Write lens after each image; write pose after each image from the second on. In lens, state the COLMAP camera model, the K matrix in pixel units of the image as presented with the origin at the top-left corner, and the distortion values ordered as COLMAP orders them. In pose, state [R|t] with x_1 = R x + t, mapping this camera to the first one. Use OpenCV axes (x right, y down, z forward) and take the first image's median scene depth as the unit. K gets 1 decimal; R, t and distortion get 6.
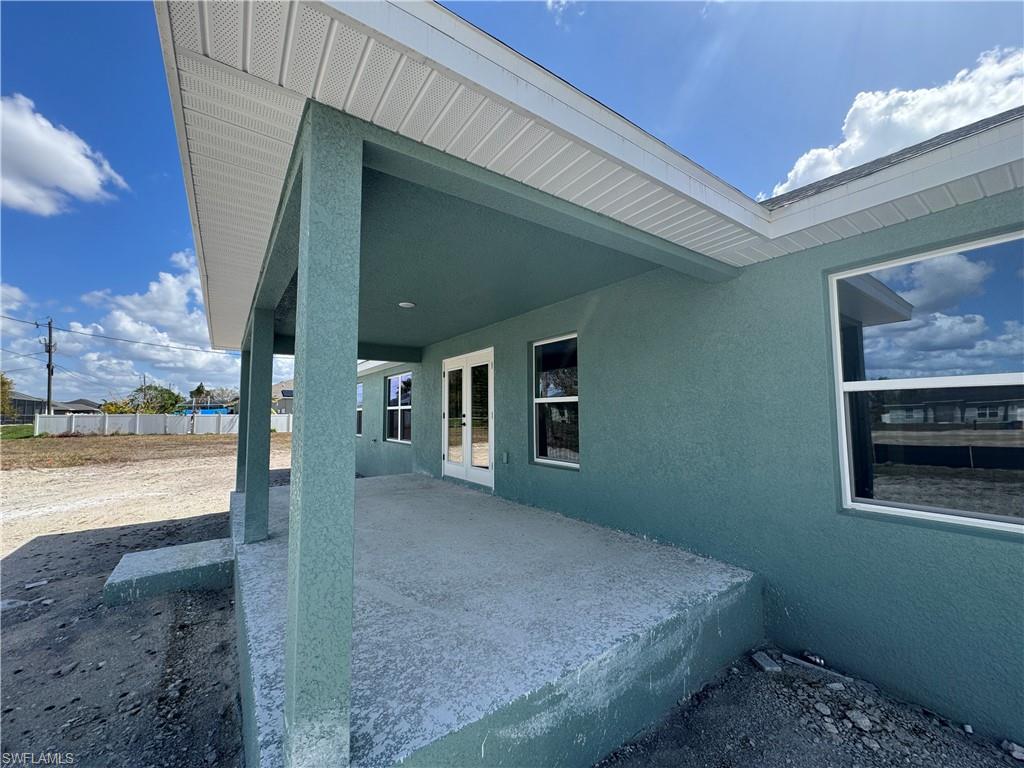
lens RADIAL K [[407.8, 0, 515.1], [0, 407.8, 385.3], [0, 0, 1]] dist [-0.003396, 0.000145]
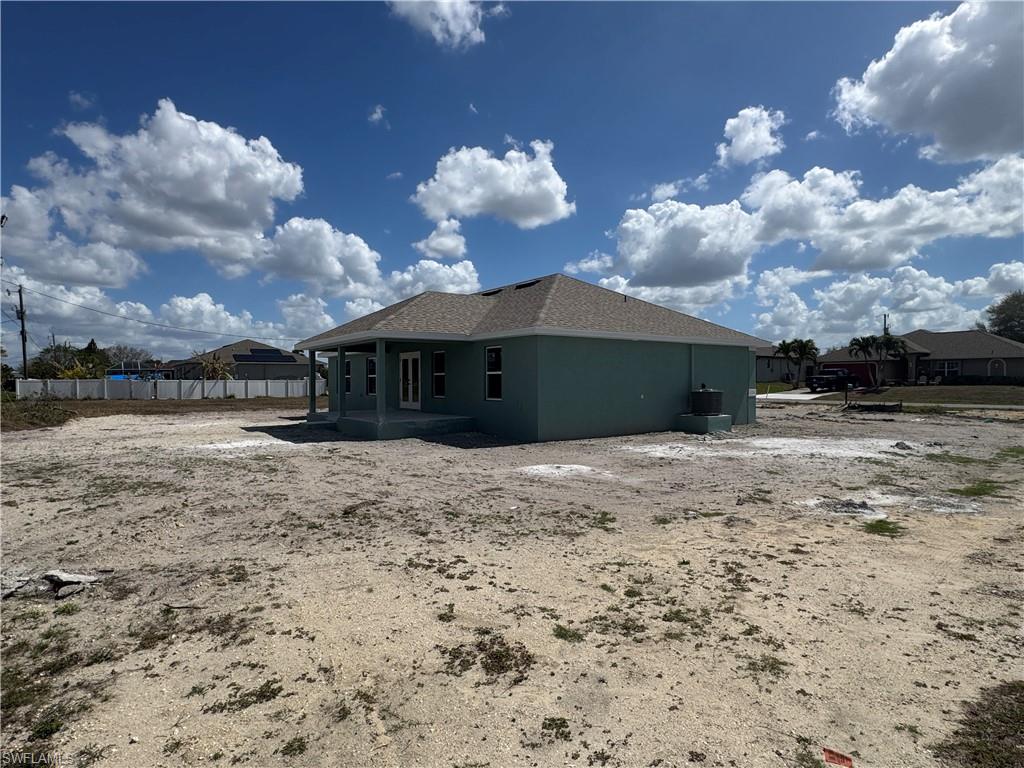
lens RADIAL K [[565.4, 0, 512.9], [0, 565.4, 383.1], [0, 0, 1]] dist [0.000471, 0.000198]
pose [[0.999904, 0.004445, 0.013158, 0.064635], [-0.005391, 0.997335, 0.072758, -0.022631], [-0.012800, -0.072822, 0.997263, -0.332048]]
